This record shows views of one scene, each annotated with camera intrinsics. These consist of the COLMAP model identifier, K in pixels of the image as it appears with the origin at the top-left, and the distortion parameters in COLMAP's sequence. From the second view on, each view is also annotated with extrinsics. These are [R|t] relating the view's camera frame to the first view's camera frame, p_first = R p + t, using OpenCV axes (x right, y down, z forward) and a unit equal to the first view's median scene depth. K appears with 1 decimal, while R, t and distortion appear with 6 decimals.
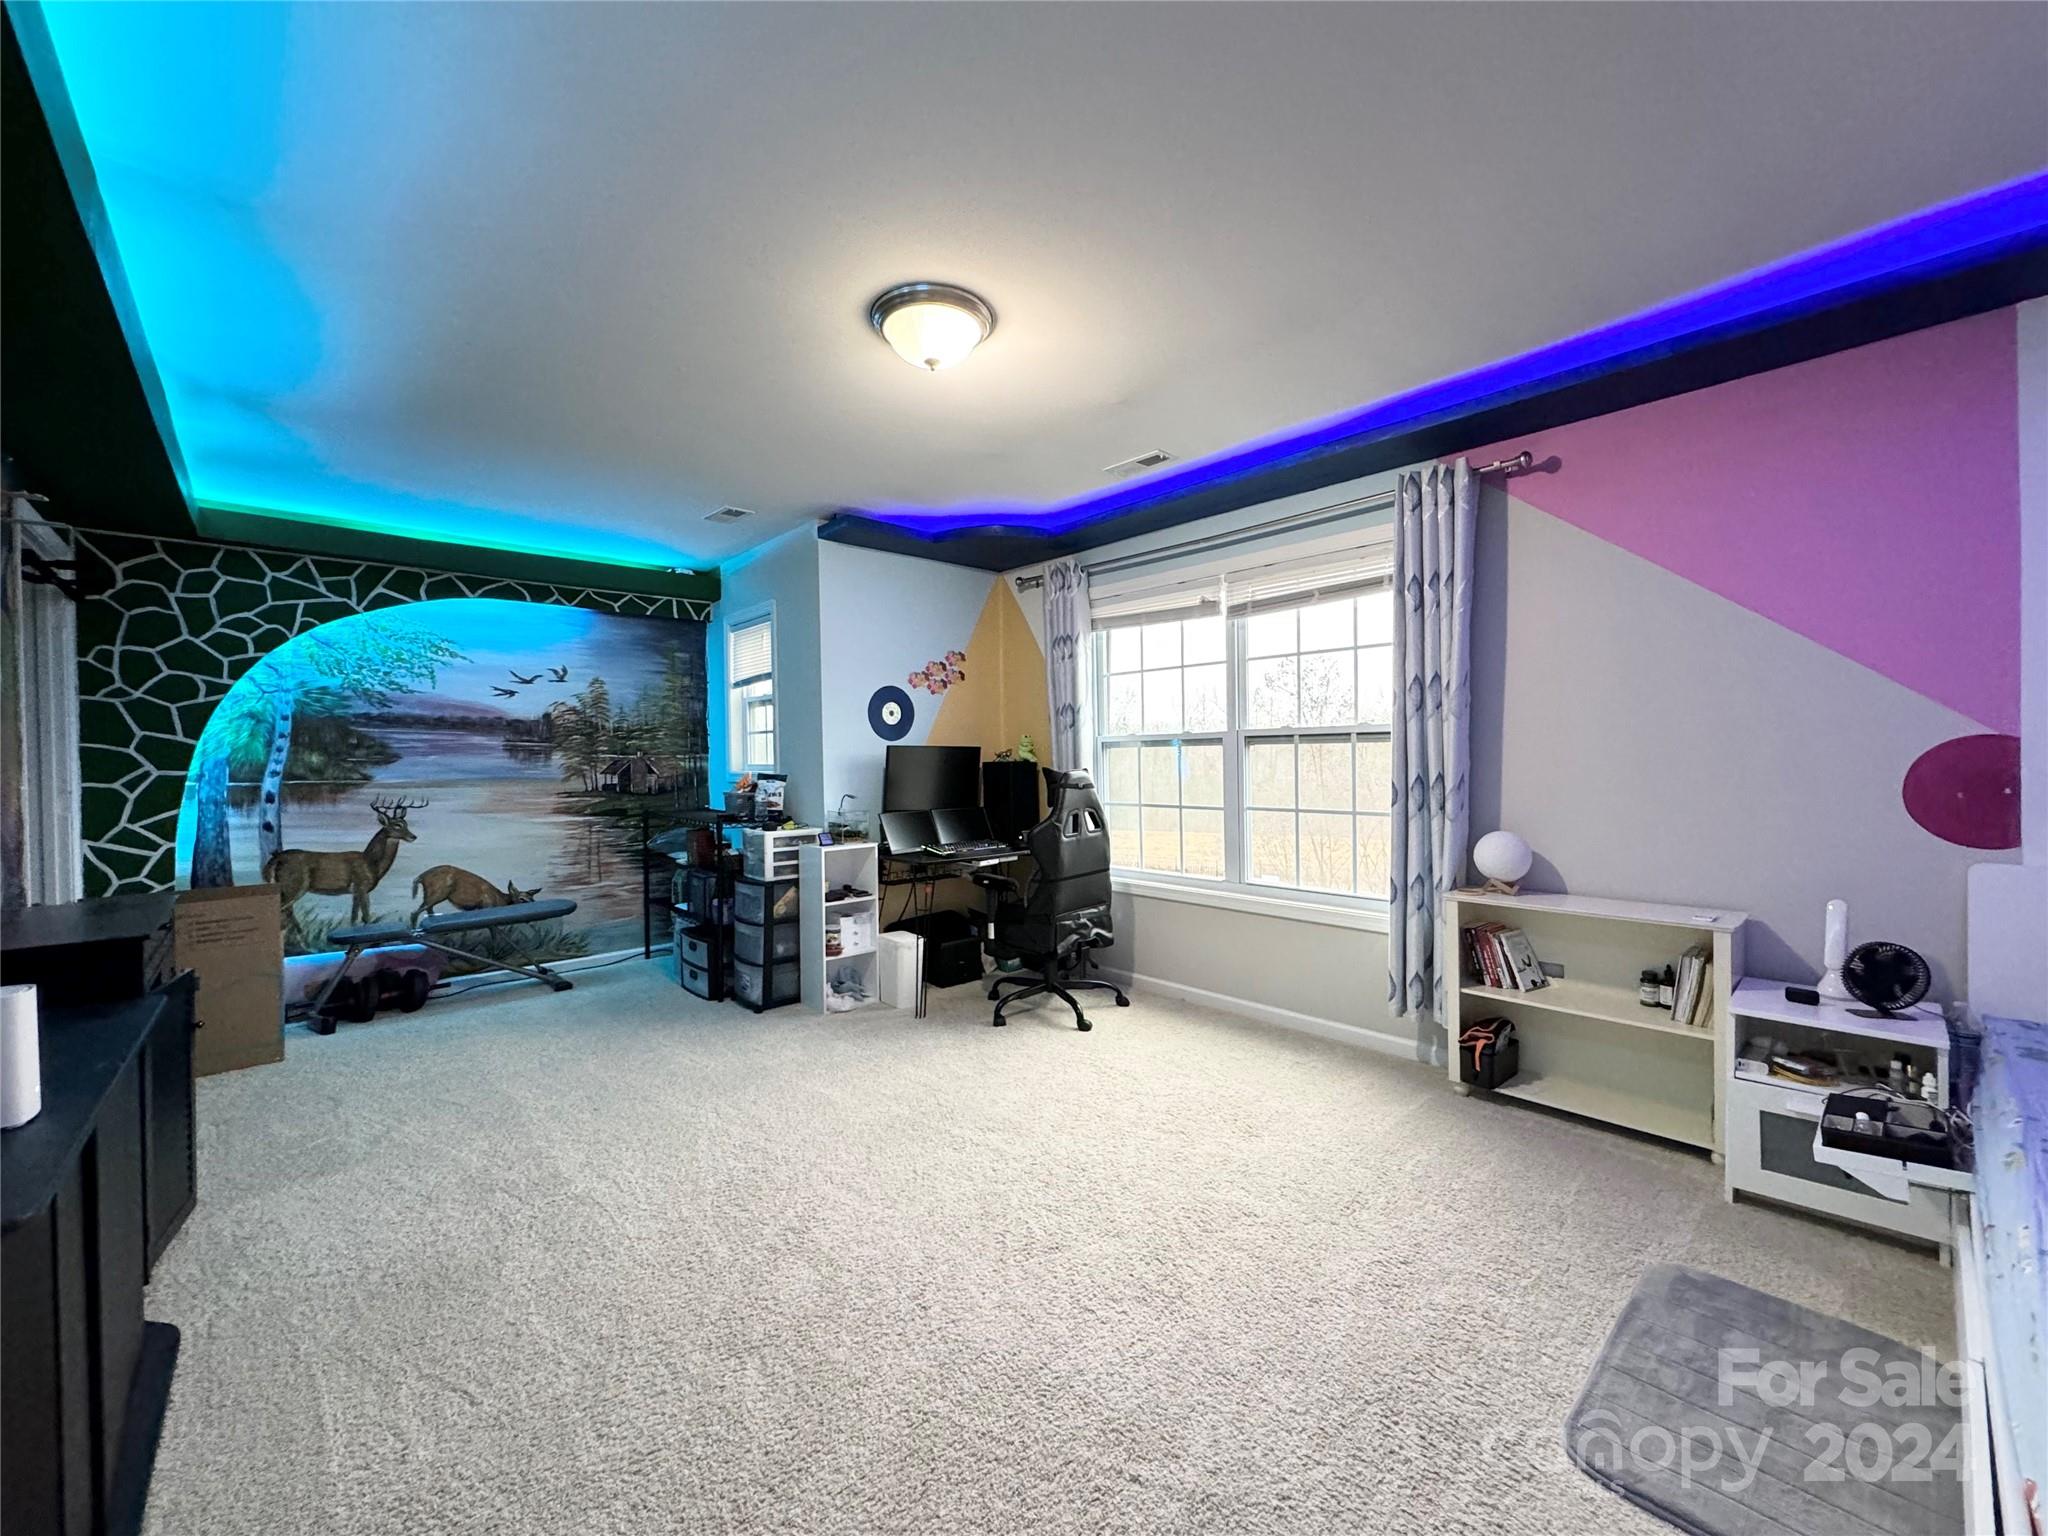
lens RADIAL K [[814.8, 0, 1026.3], [0, 814.8, 772.7], [0, 0, 1]] dist [-0.002528, 0.000361]
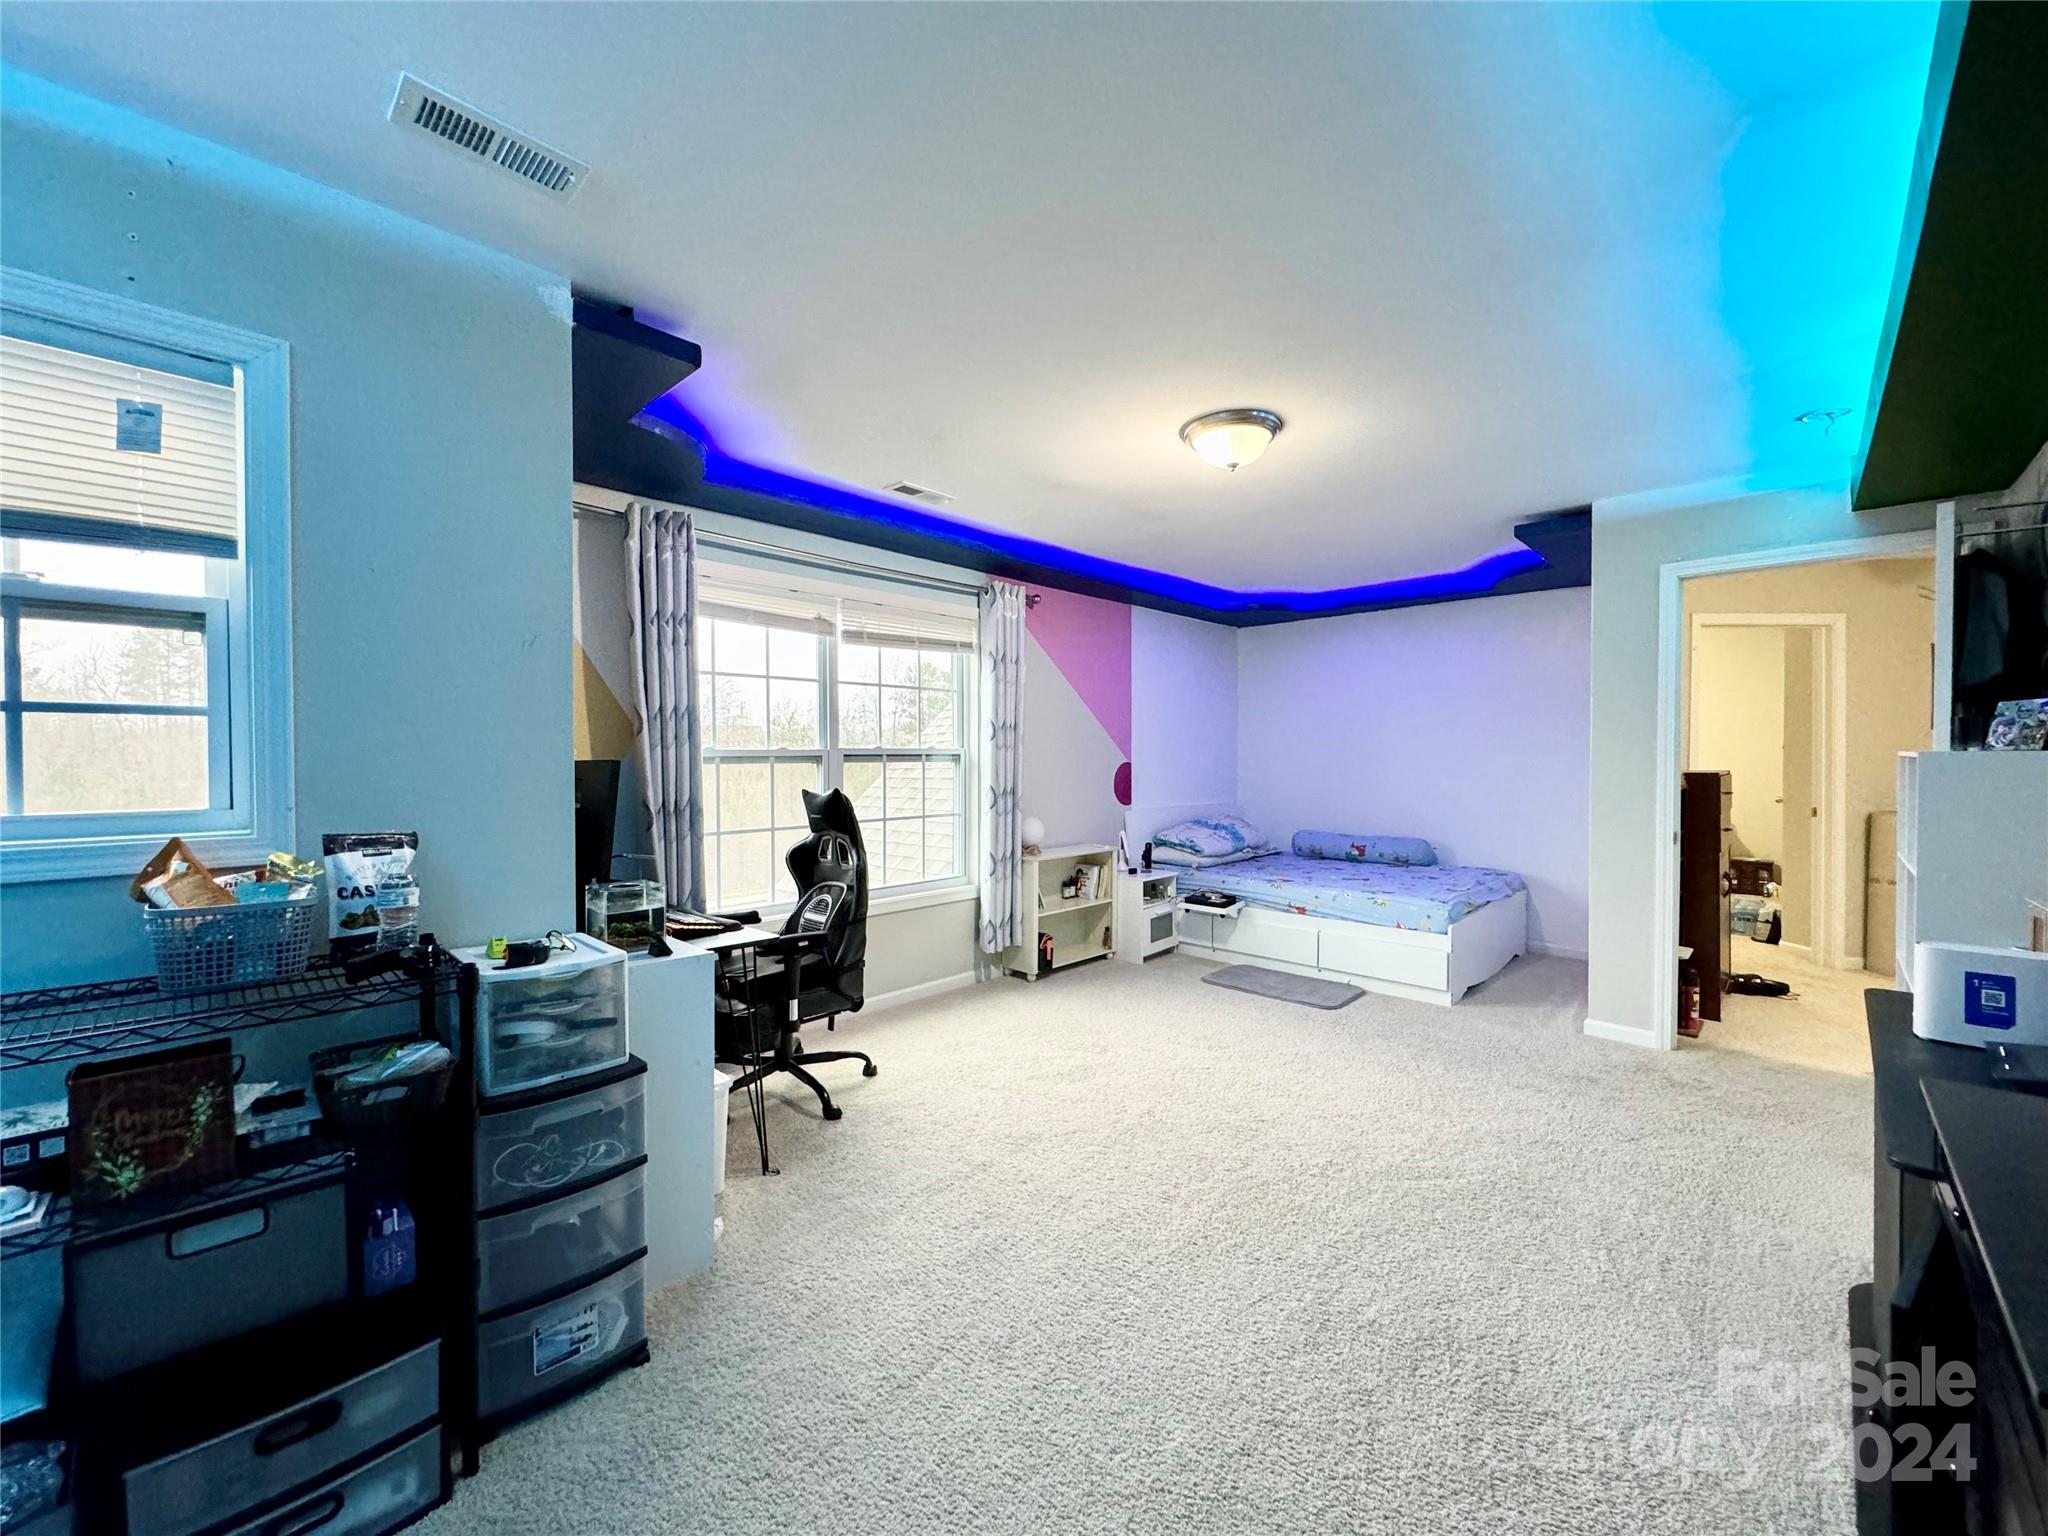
lens RADIAL K [[814.8, 0, 1014.8], [0, 814.8, 768.5], [0, 0, 1]] dist [-0.002528, 0.000361]
pose [[-0.056581, 0.000134, 0.998398, -0.837456], [0.030045, 0.999547, 0.001569, -0.022518], [-0.997946, 0.030085, -0.056560, 0.874197]]
